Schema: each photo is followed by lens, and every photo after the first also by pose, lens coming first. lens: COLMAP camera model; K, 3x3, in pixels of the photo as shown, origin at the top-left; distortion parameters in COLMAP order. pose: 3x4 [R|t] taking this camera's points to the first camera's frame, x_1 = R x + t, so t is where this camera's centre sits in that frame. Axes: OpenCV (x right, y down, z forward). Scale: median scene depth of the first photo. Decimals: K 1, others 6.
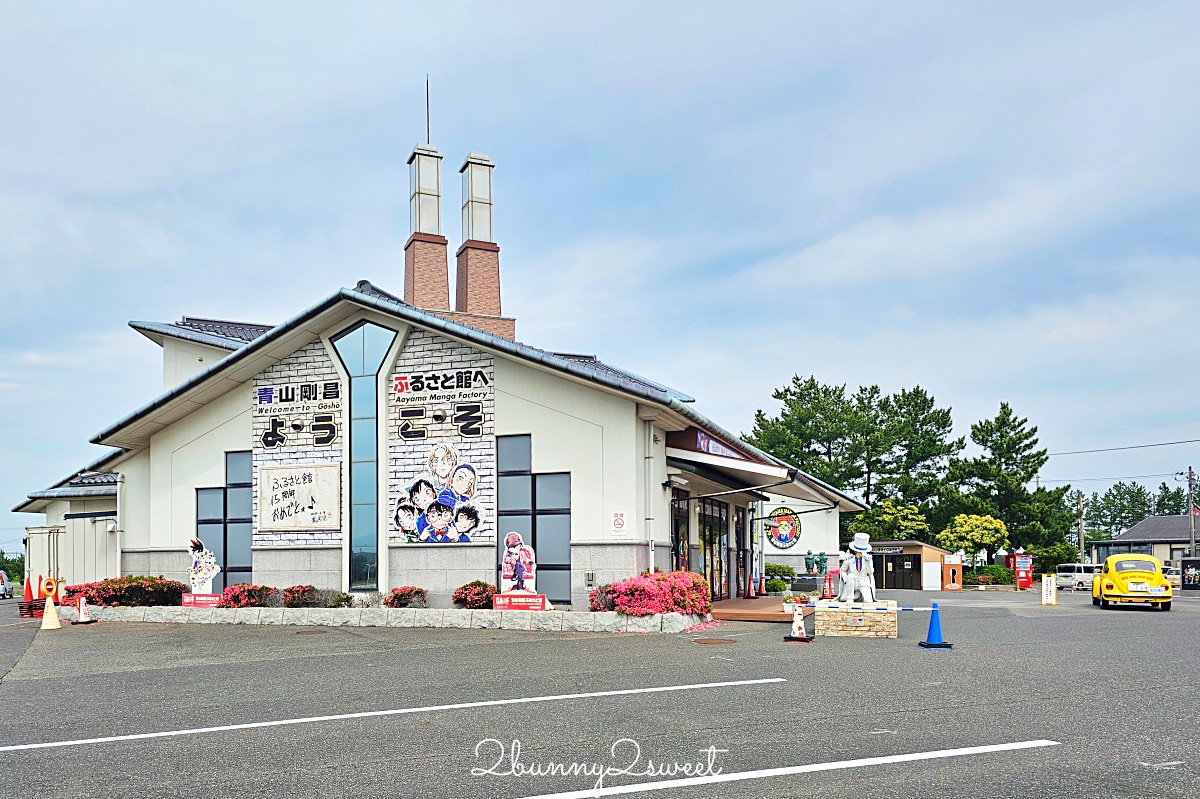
lens RADIAL K [[844.3, 0, 600.2], [0, 844.3, 488.9], [0, 0, 1]] dist [0.075808, -0.129429]
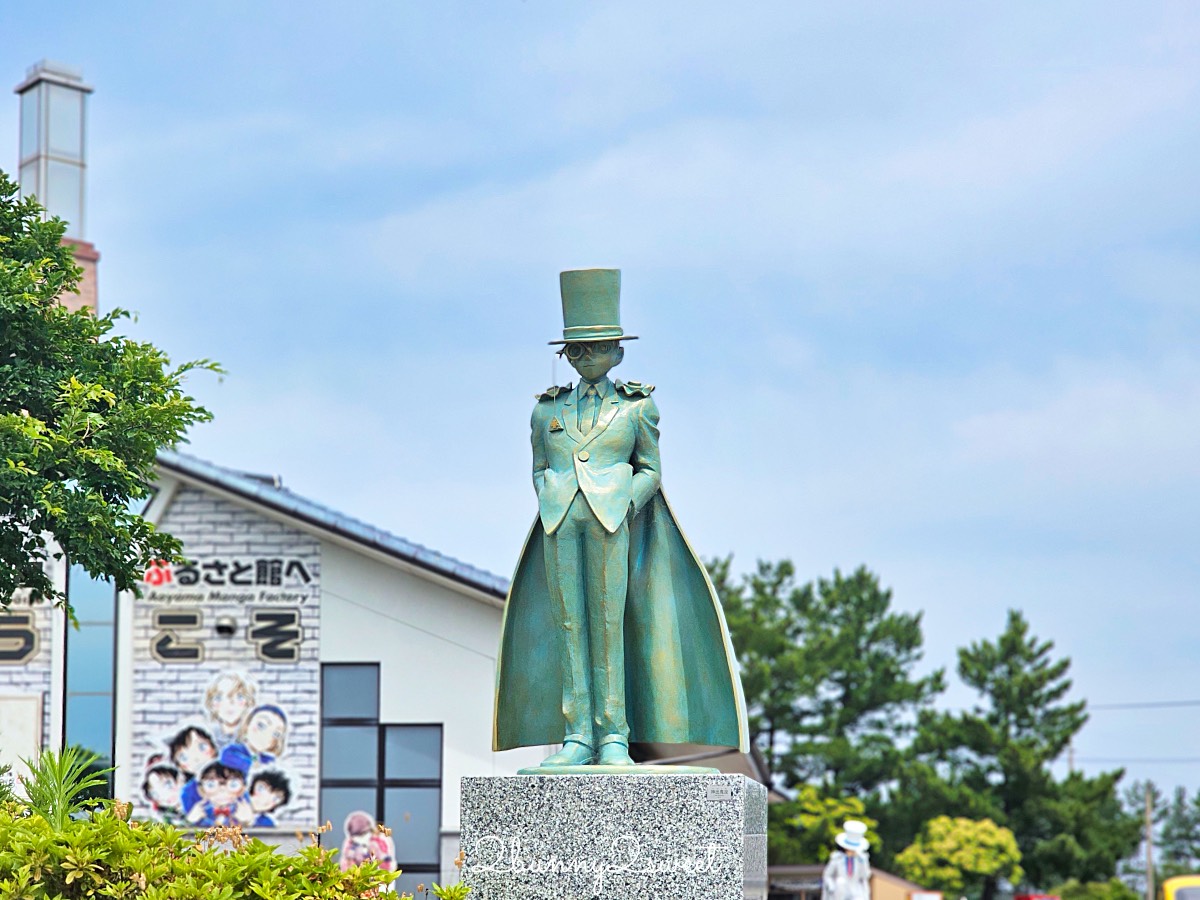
lens RADIAL K [[2422.4, 0, 600.0], [0, 2422.4, 450.0], [0, 0, 1]] dist [0.042775, -0.023514]
pose [[0.959300, 0.066811, 0.274371, -0.424203], [-0.032465, 0.991260, -0.127870, 0.006161], [-0.280516, 0.113758, 0.953084, -0.823809]]
